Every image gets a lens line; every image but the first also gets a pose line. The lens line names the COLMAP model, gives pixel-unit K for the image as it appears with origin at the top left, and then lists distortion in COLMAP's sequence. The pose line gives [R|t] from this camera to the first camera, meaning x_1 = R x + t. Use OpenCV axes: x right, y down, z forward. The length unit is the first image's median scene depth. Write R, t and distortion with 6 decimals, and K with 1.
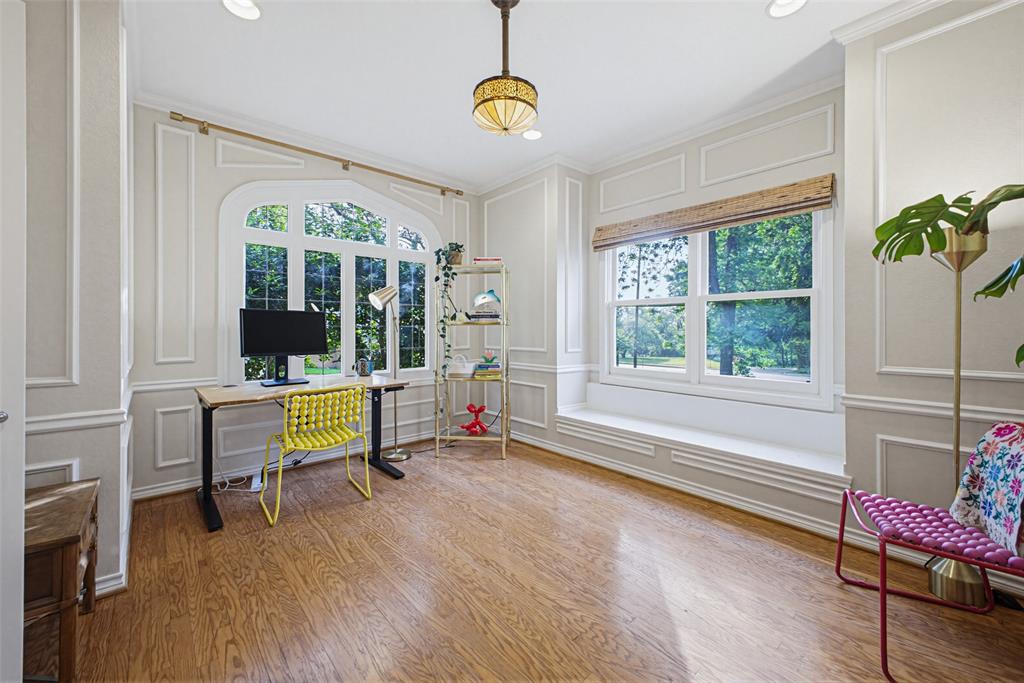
lens RADIAL K [[417.9, 0, 511.5], [0, 417.9, 327.1], [0, 0, 1]] dist [0.079259, -0.000055]
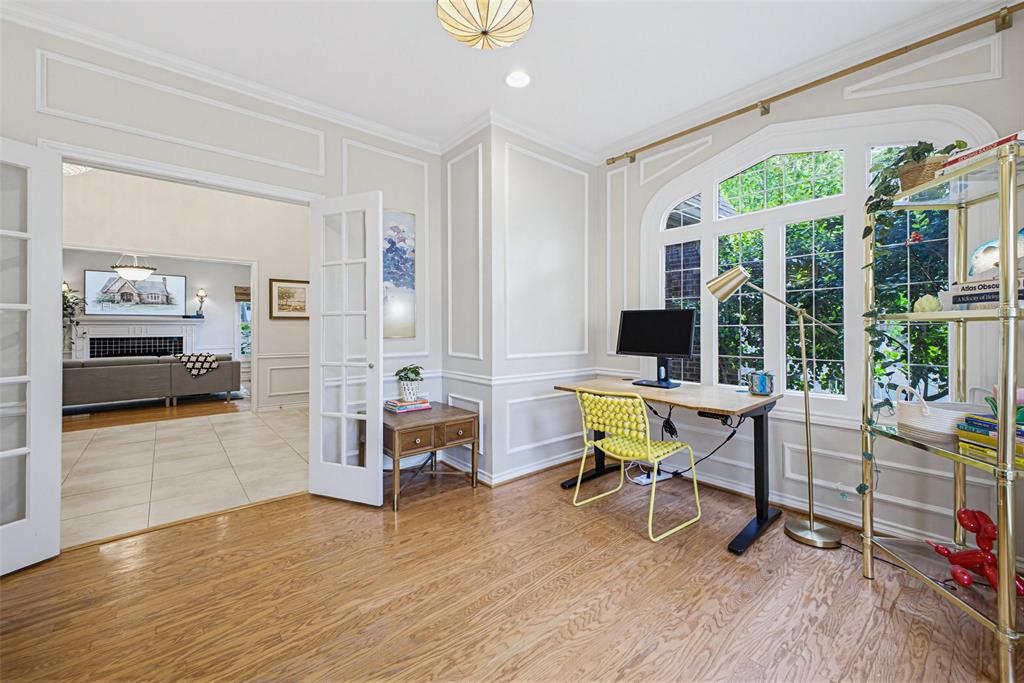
lens RADIAL K [[411.3, 0, 505.6], [0, 411.3, 330.3], [0, 0, 1]] dist [0.015897, -0.000123]
pose [[-0.011616, 0.009035, -0.999892, 0.404924], [0.004241, 0.999951, 0.008987, -0.002494], [0.999924, -0.004136, -0.011654, 0.666754]]
